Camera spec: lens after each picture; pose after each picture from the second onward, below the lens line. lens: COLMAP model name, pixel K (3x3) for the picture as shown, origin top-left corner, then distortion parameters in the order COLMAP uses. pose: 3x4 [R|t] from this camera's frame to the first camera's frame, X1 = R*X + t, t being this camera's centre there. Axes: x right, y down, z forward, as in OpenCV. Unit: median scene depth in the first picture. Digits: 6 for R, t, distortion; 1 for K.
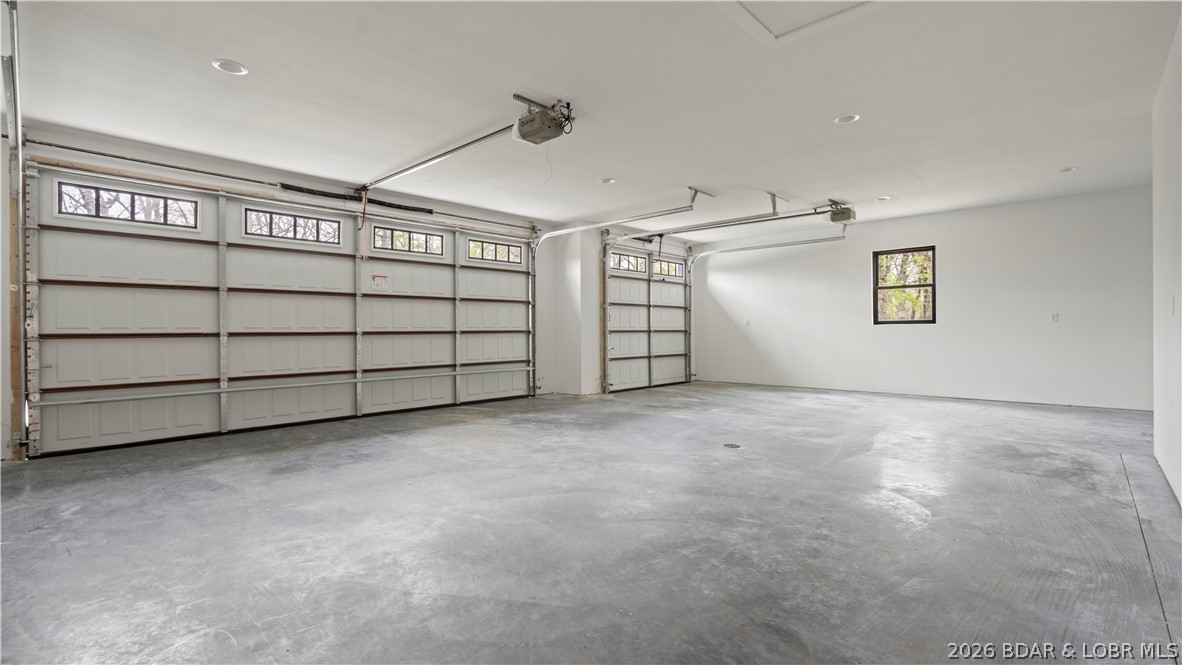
lens RADIAL K [[530.6, 0, 591.6], [0, 530.6, 332.3], [0, 0, 1]] dist [-0.004510, 0.001590]
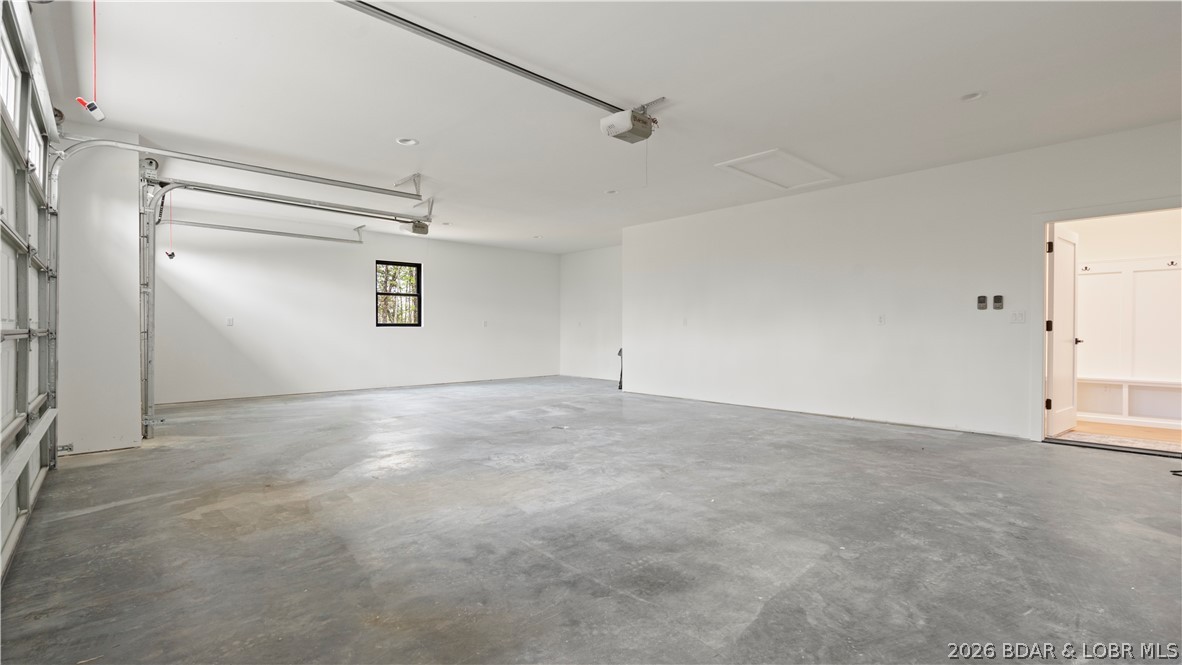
lens RADIAL K [[530.6, 0, 591.2], [0, 530.6, 330.7], [0, 0, 1]] dist [-0.004510, 0.001590]
pose [[0.083441, 0.005167, 0.996499, -0.550434], [0.002961, 0.999981, -0.005433, 0.001372], [-0.996508, 0.003404, 0.083424, 0.497603]]
